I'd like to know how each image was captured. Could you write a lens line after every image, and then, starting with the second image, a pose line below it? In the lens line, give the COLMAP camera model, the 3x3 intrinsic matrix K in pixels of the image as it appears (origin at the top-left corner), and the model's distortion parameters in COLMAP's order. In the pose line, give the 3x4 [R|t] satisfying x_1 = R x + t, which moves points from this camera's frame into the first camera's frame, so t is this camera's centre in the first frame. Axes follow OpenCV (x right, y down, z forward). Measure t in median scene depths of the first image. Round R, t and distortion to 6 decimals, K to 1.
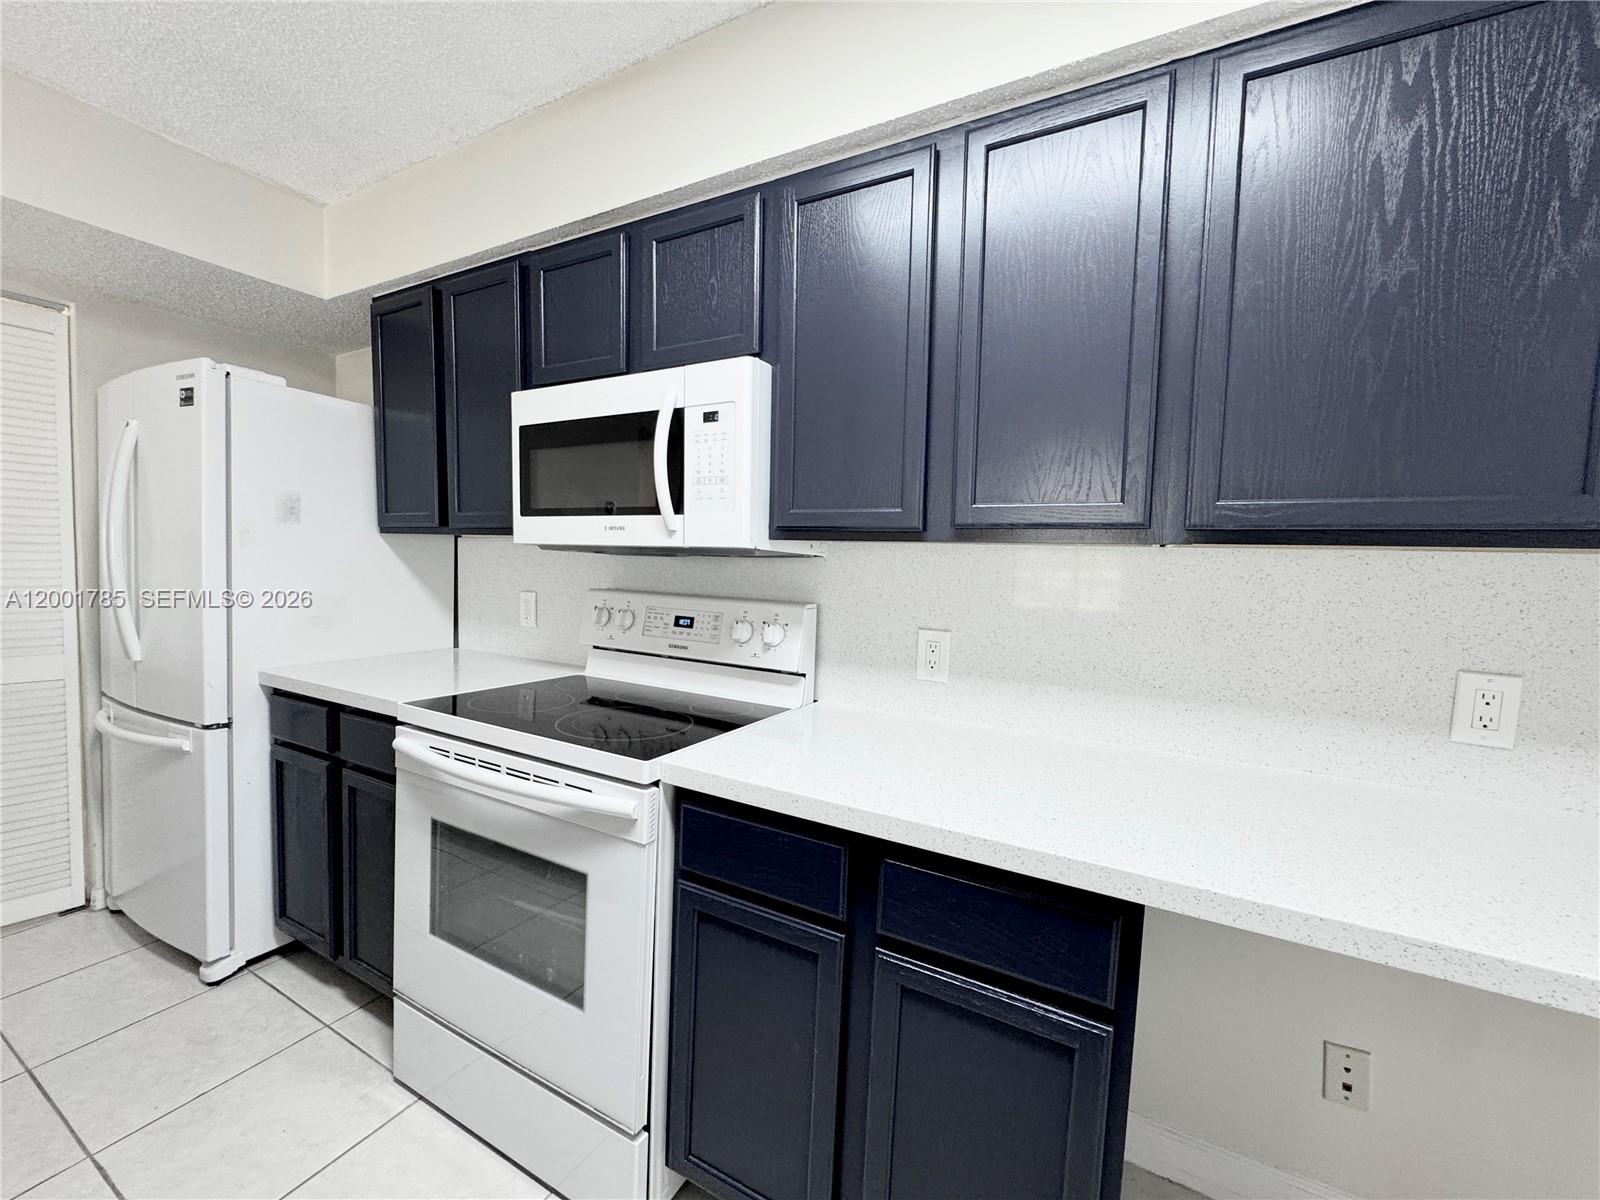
lens RADIAL K [[644.0, 0, 796.6], [0, 644.0, 598.1], [0, 0, 1]] dist [-0.002123, -0.000052]
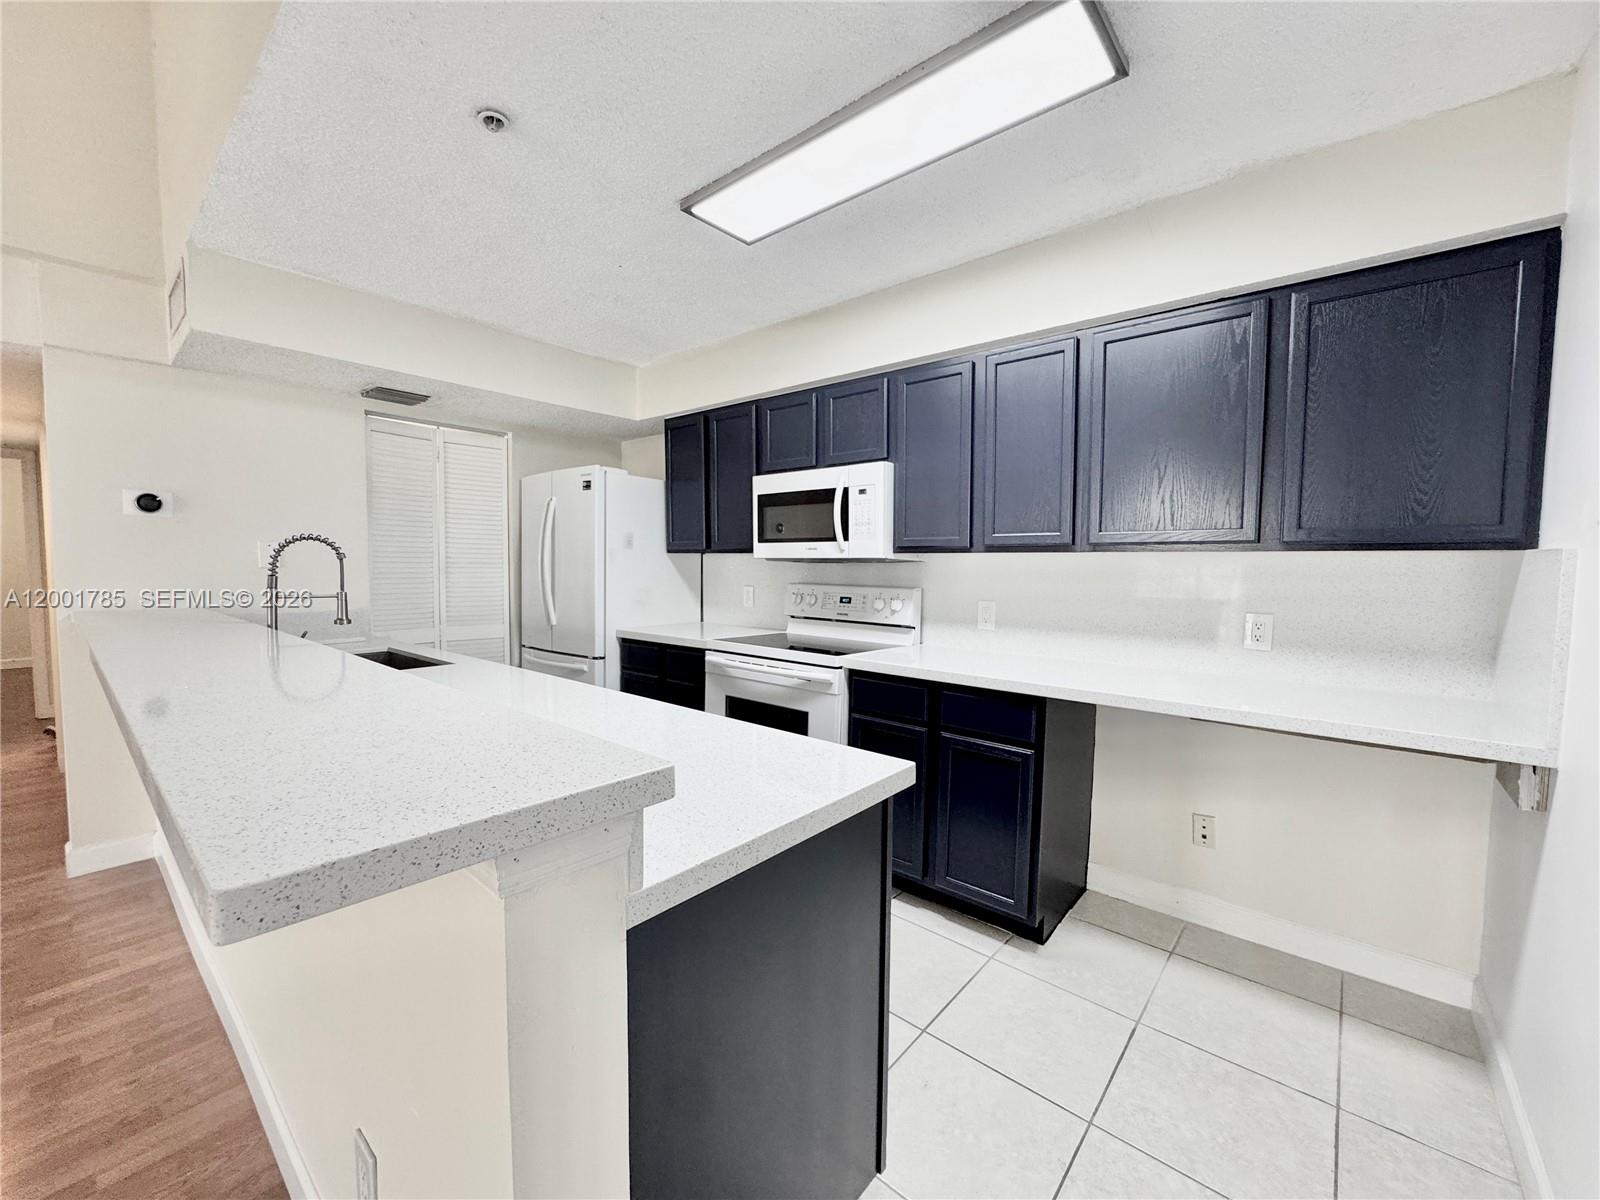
lens RADIAL K [[644.0, 0, 796.6], [0, 644.0, 598.1], [0, 0, 1]] dist [-0.002123, -0.000052]
pose [[0.979434, -0.009713, -0.201533, 0.052488], [0.007841, 0.999918, -0.010085, 0.051786], [0.201614, 0.008298, 0.979430, -0.807322]]
